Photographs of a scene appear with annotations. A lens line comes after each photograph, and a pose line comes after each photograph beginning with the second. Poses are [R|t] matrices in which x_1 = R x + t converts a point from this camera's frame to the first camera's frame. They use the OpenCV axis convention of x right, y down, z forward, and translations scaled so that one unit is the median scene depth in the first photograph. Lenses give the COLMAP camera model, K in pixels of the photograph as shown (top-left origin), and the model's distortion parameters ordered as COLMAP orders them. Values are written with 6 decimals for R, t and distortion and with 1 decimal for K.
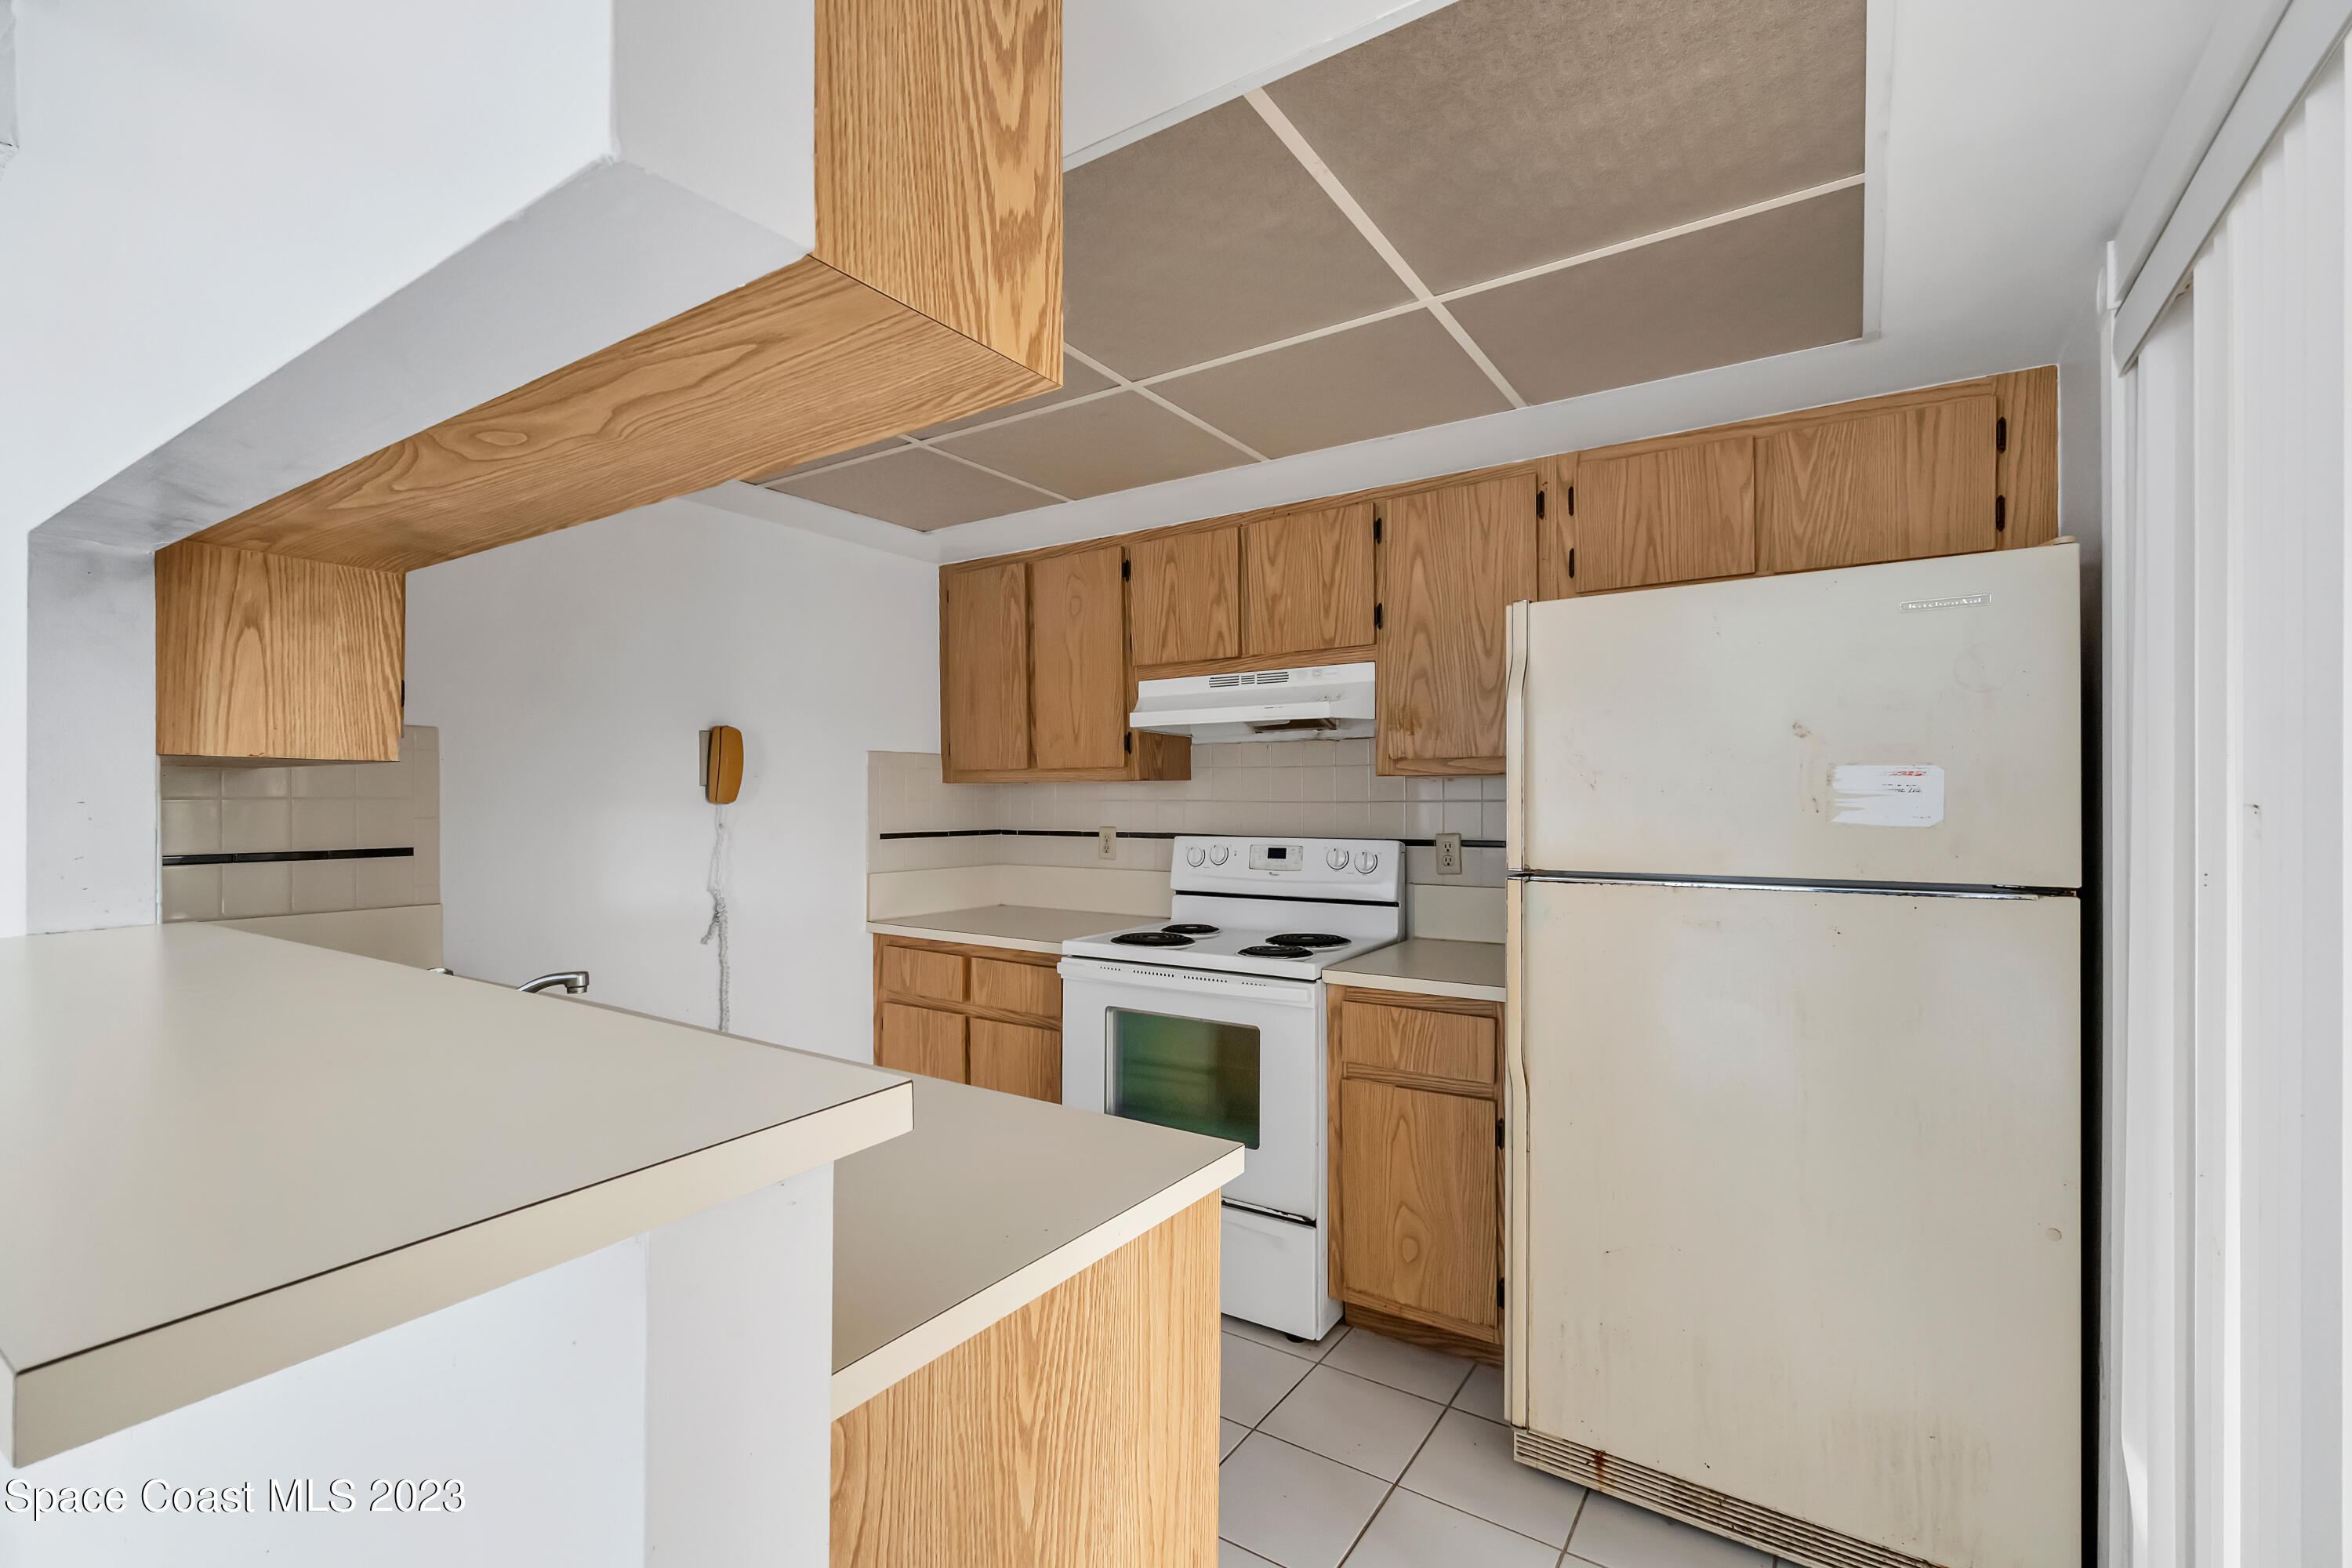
lens RADIAL K [[1024.7, 0, 1177.3], [0, 1024.7, 796.6], [0, 0, 1]] dist [-0.005550, 0.002044]
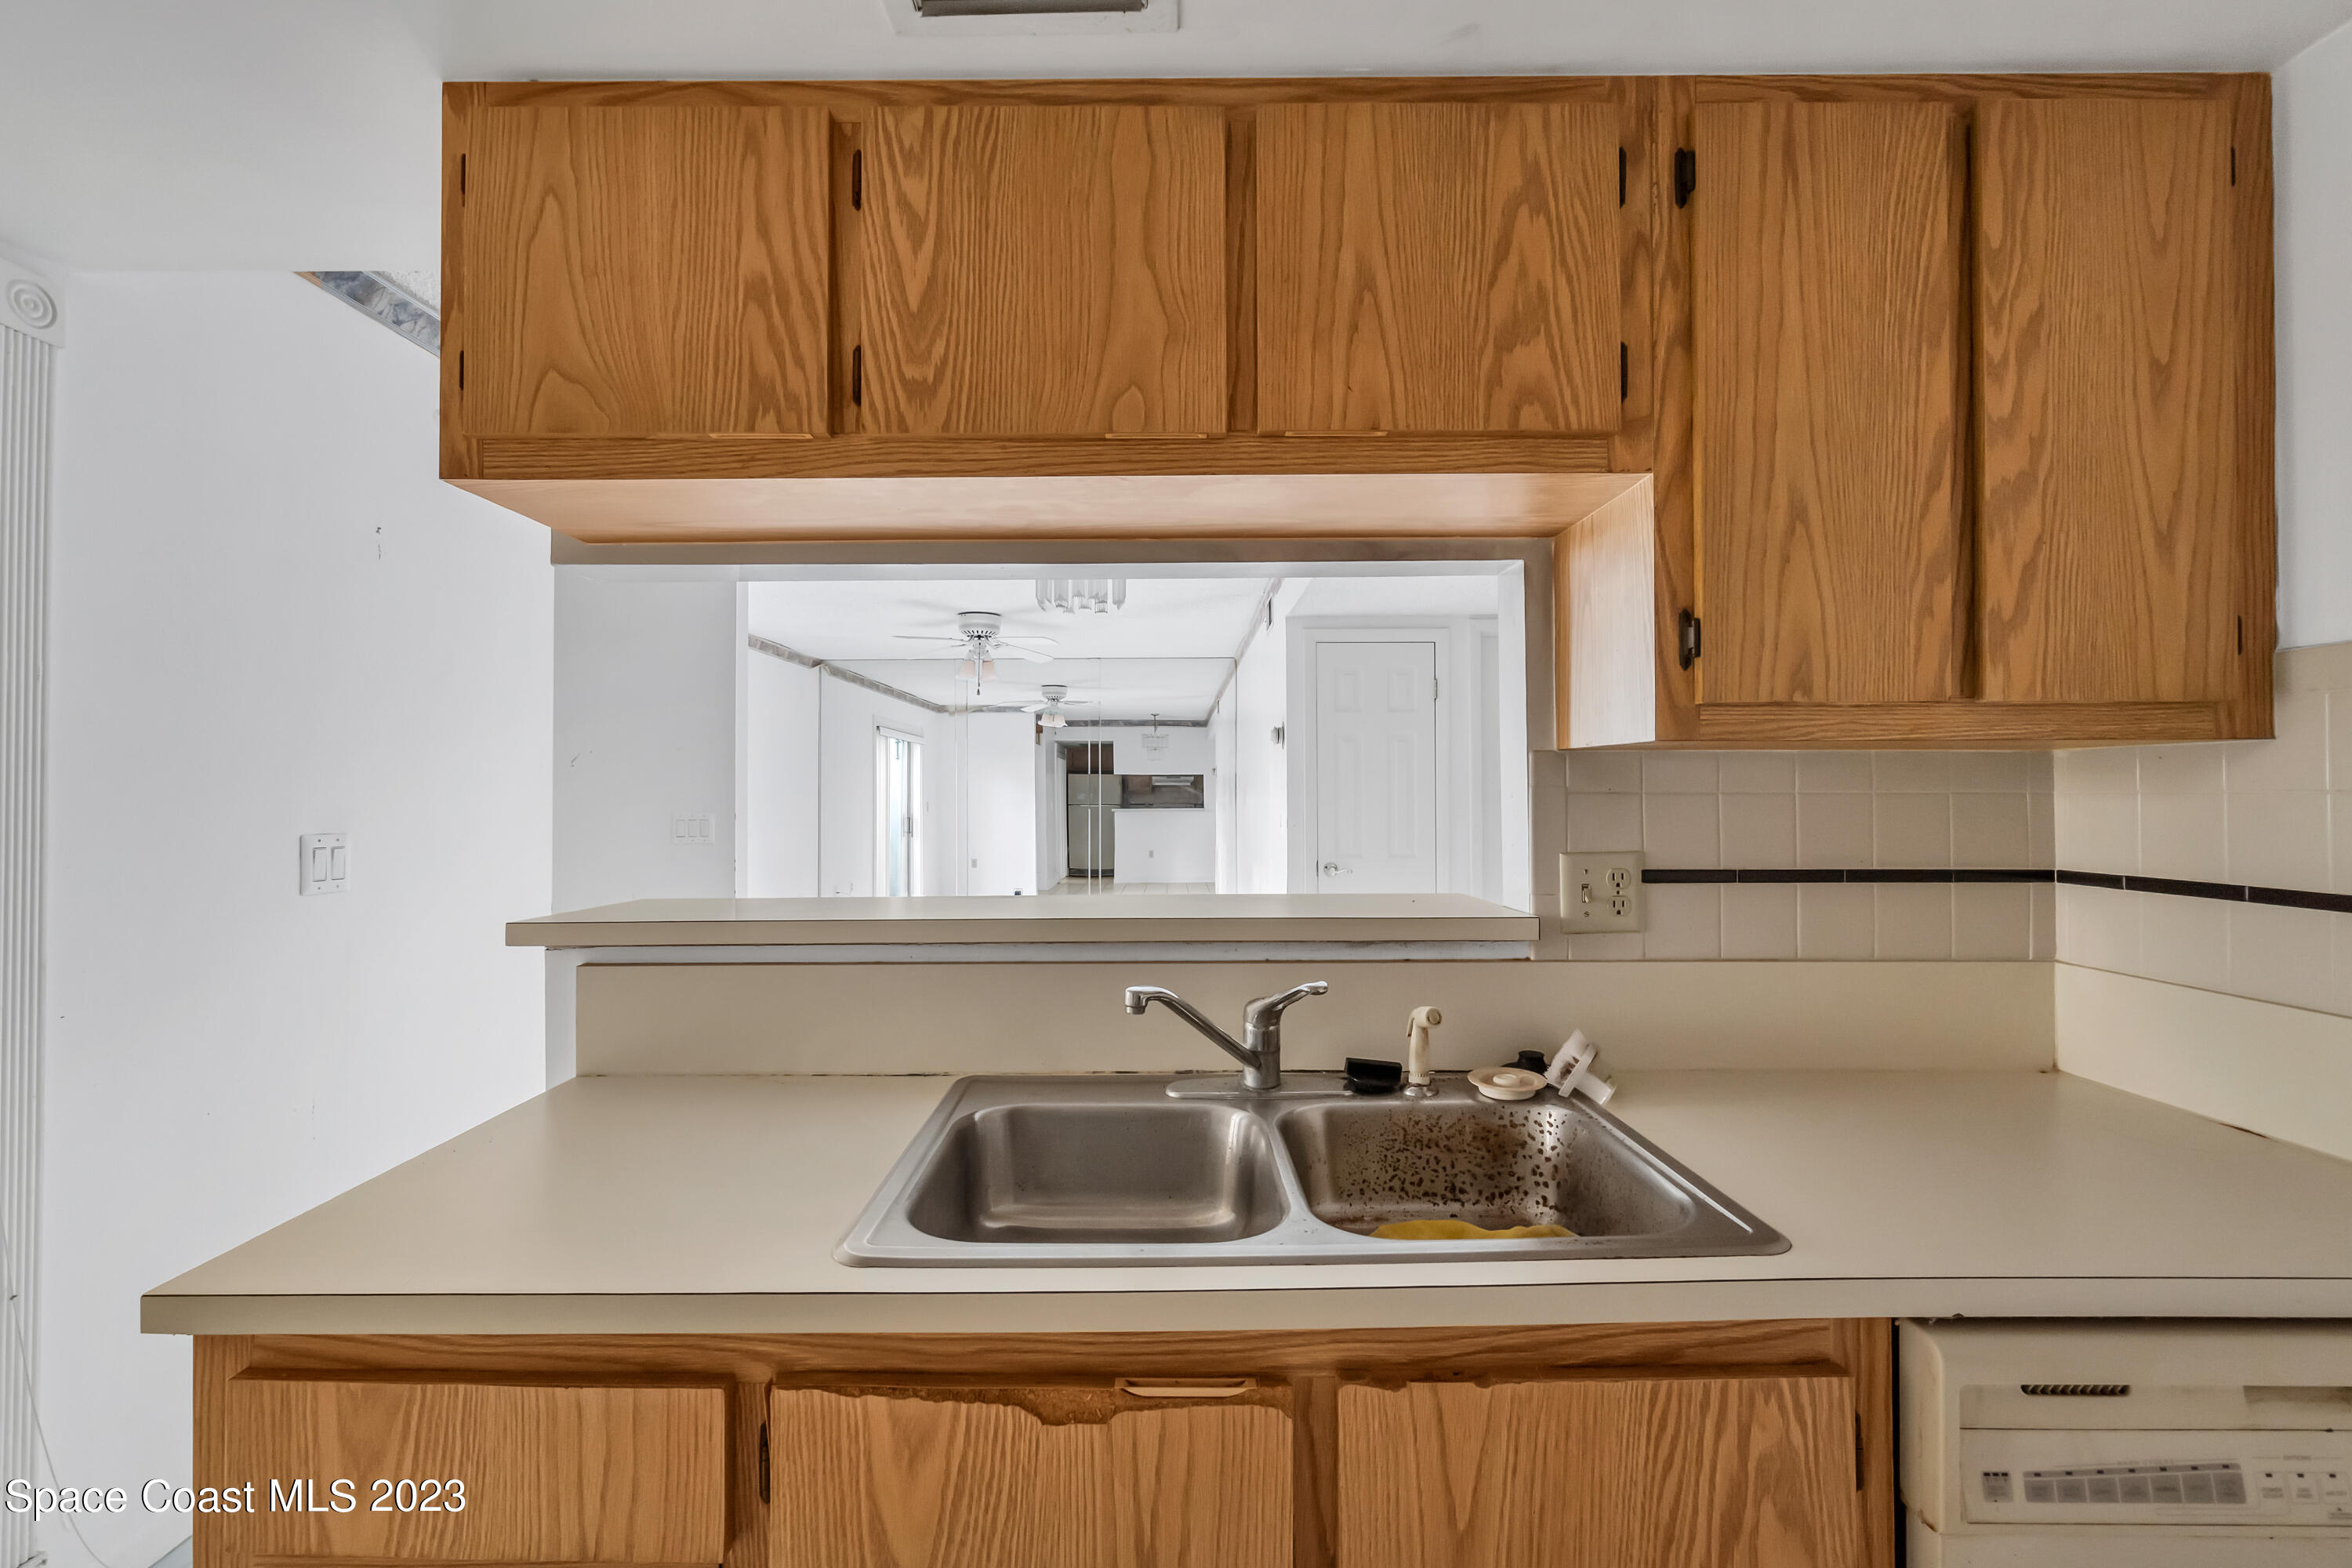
lens RADIAL K [[1024.7, 0, 1163.1], [0, 1024.7, 778.5], [0, 0, 1]] dist [-0.005550, 0.002044]
pose [[-0.835821, -0.007177, -0.548956, -0.054922], [0.001842, 0.999872, -0.015876, 0.001283], [0.548999, -0.014280, -0.835701, 0.812200]]
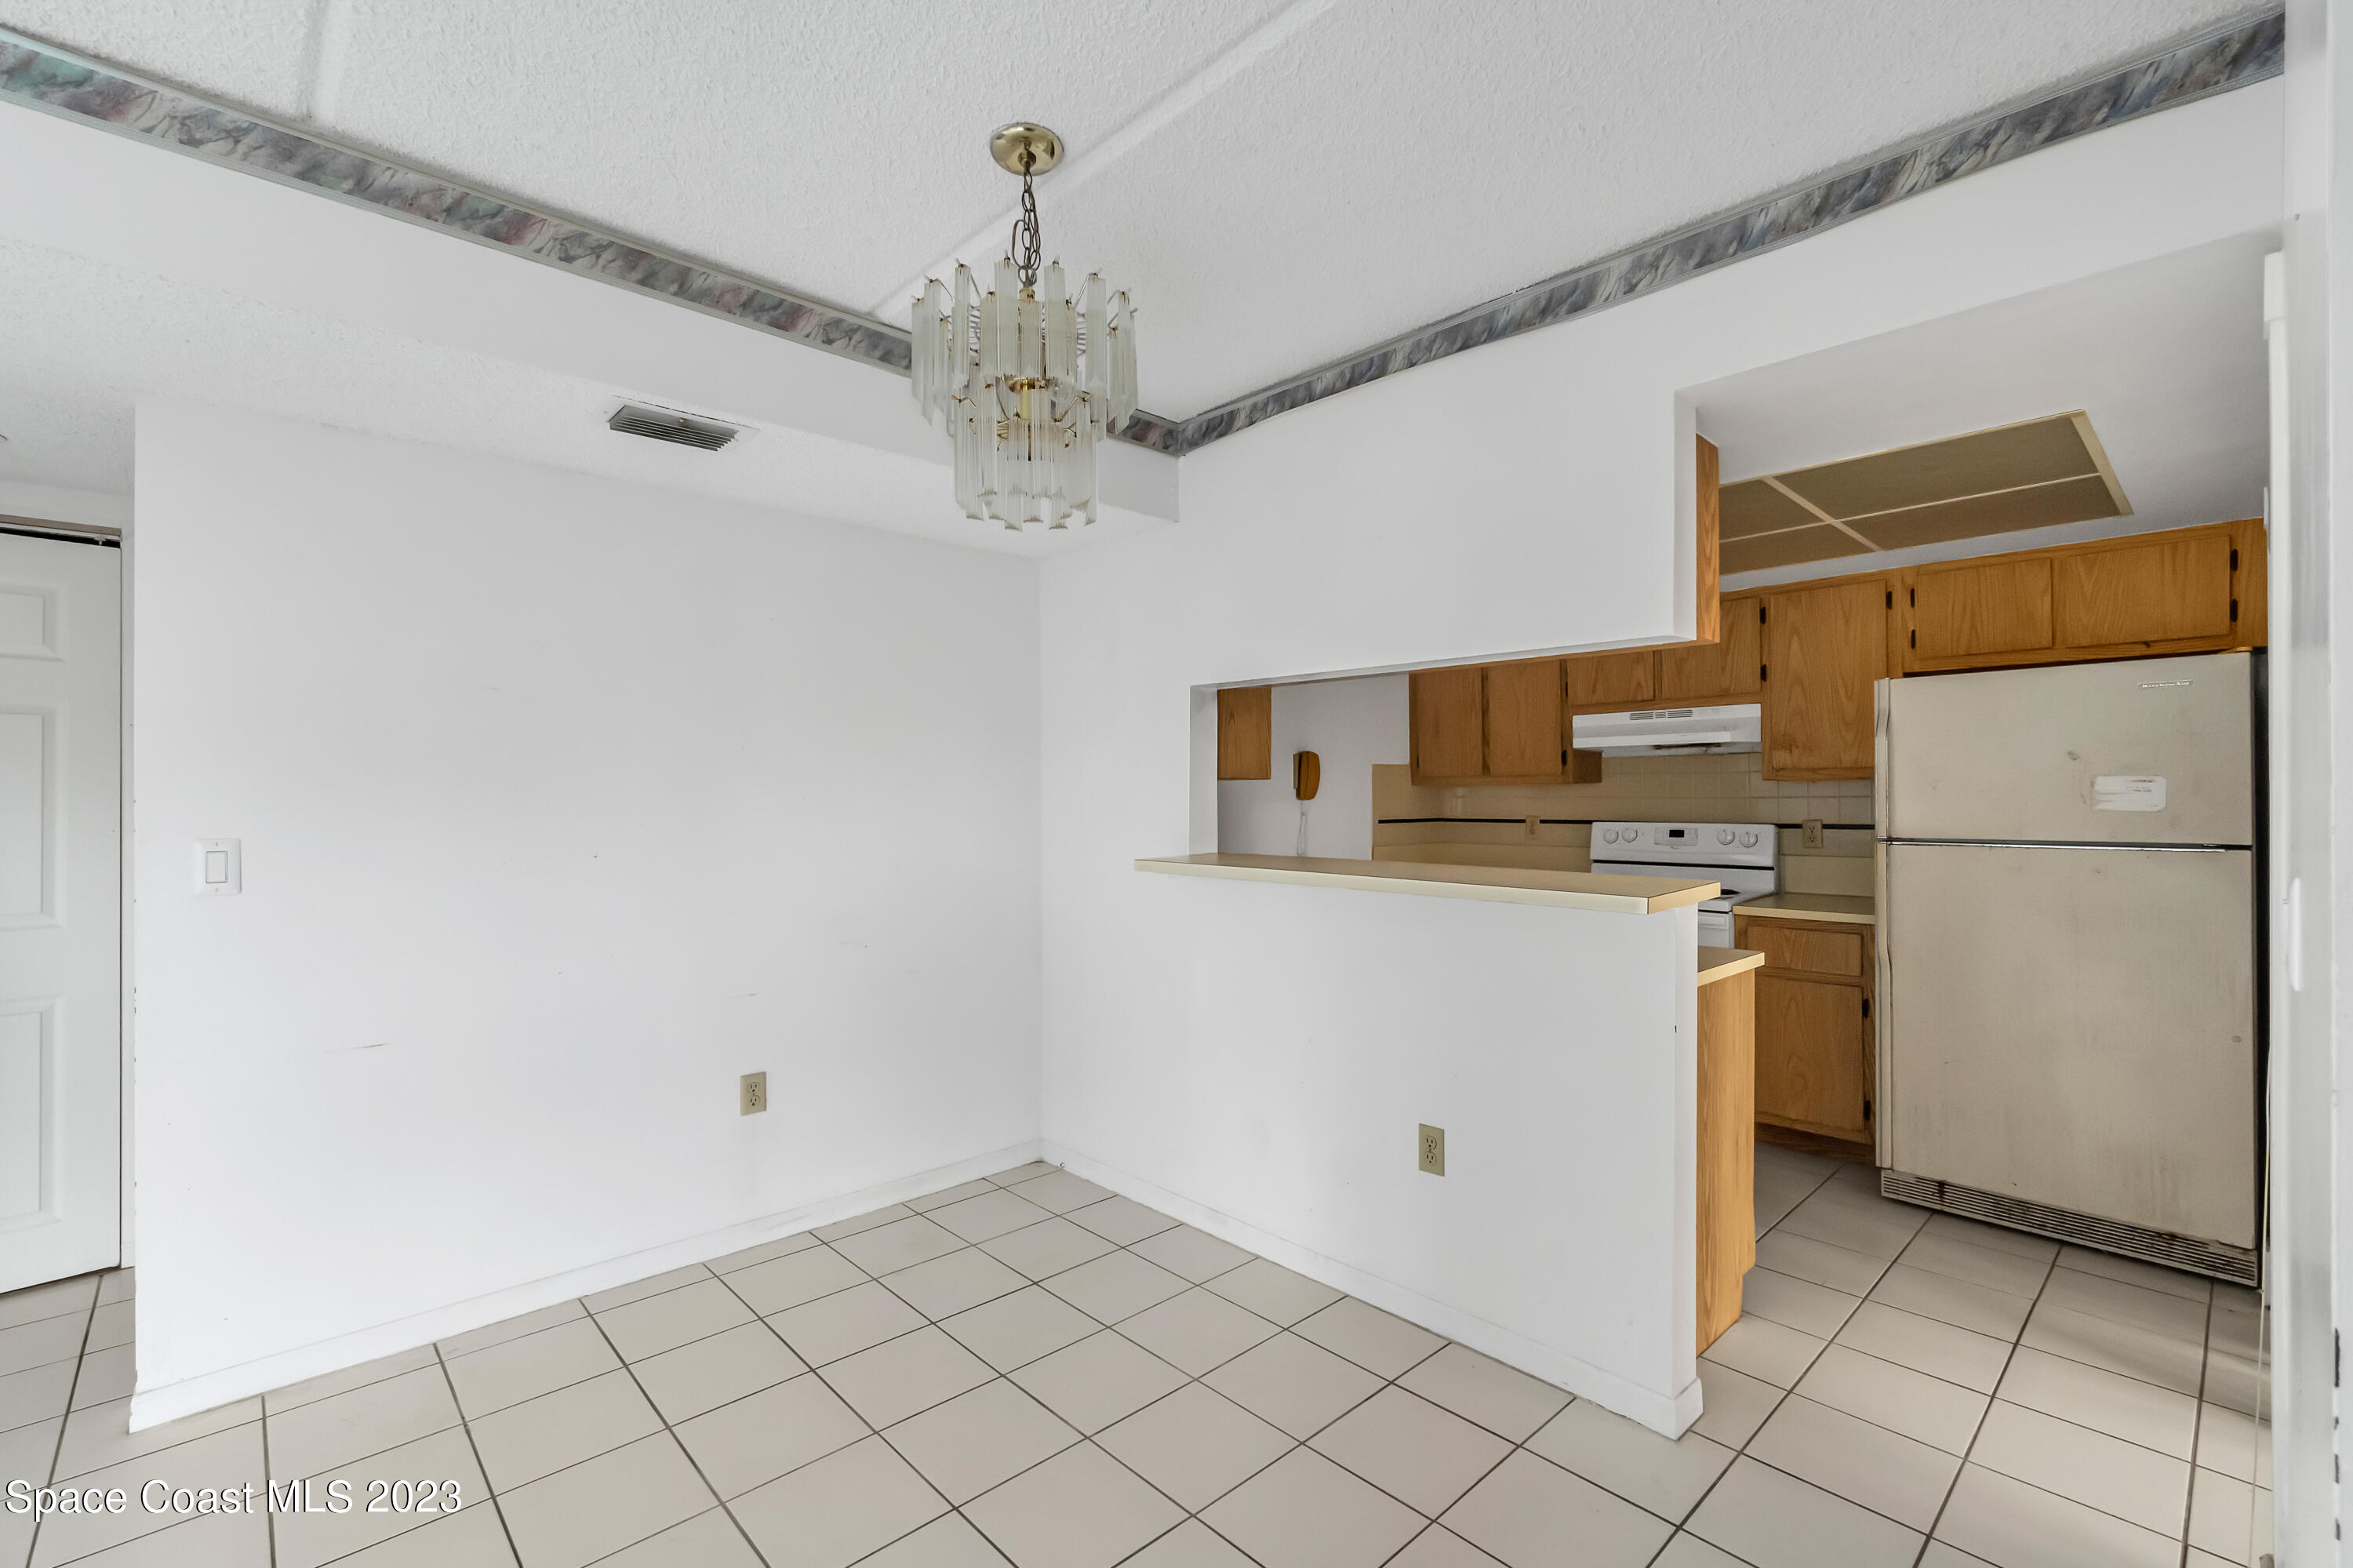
lens RADIAL K [[1025.1, 0, 1173.5], [0, 1025.1, 791.8], [0, 0, 1]] dist [-0.005550, 0.002044]
pose [[0.973196, -0.003915, -0.229943, -0.281895], [0.003464, 0.999991, -0.002364, -0.002912], [0.229950, 0.001504, 0.973201, -0.612096]]
